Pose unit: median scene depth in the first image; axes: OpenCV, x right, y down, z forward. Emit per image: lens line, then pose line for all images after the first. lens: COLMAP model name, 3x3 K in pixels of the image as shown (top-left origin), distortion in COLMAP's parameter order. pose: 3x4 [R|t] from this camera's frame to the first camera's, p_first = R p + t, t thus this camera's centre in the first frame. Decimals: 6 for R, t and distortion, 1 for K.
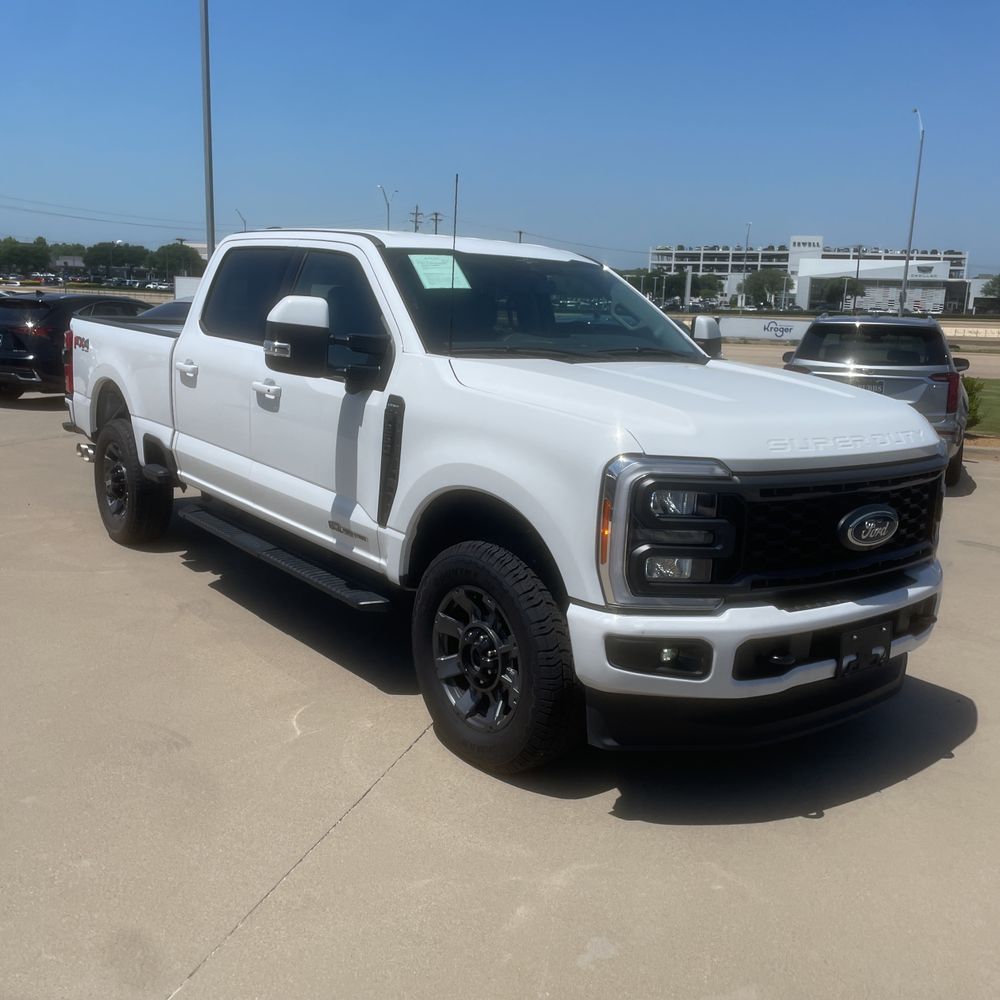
lens RADIAL K [[1038.5, 0, 498.6], [0, 1038.5, 501.1], [0, 0, 1]] dist [0.057434, 0.000000]
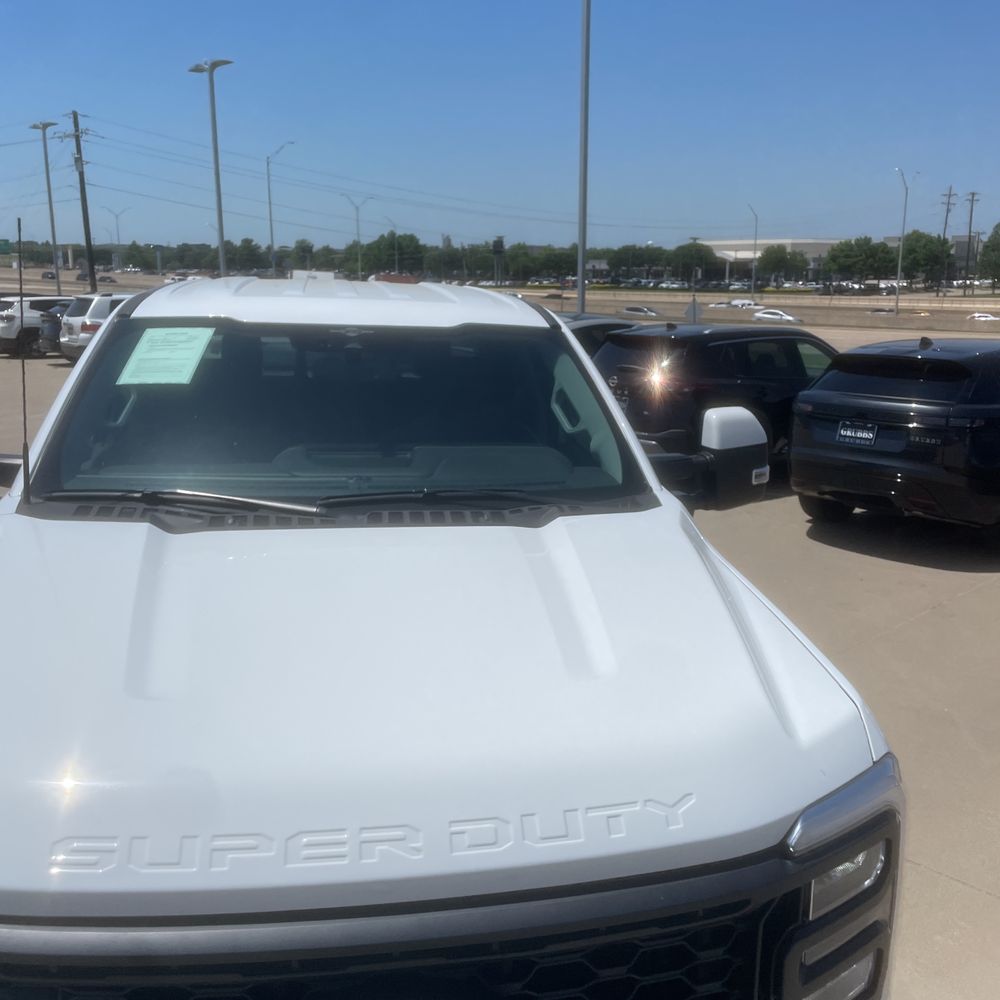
lens RADIAL K [[1038.5, 0, 493.0], [0, 1038.5, 502.6], [0, 0, 1]] dist [0.057434, 0.000000]
pose [[0.876852, 0.077713, -0.474438, 0.470900], [-0.074124, 0.996902, 0.026297, -0.170026], [0.475012, 0.012108, 0.879896, 0.547005]]
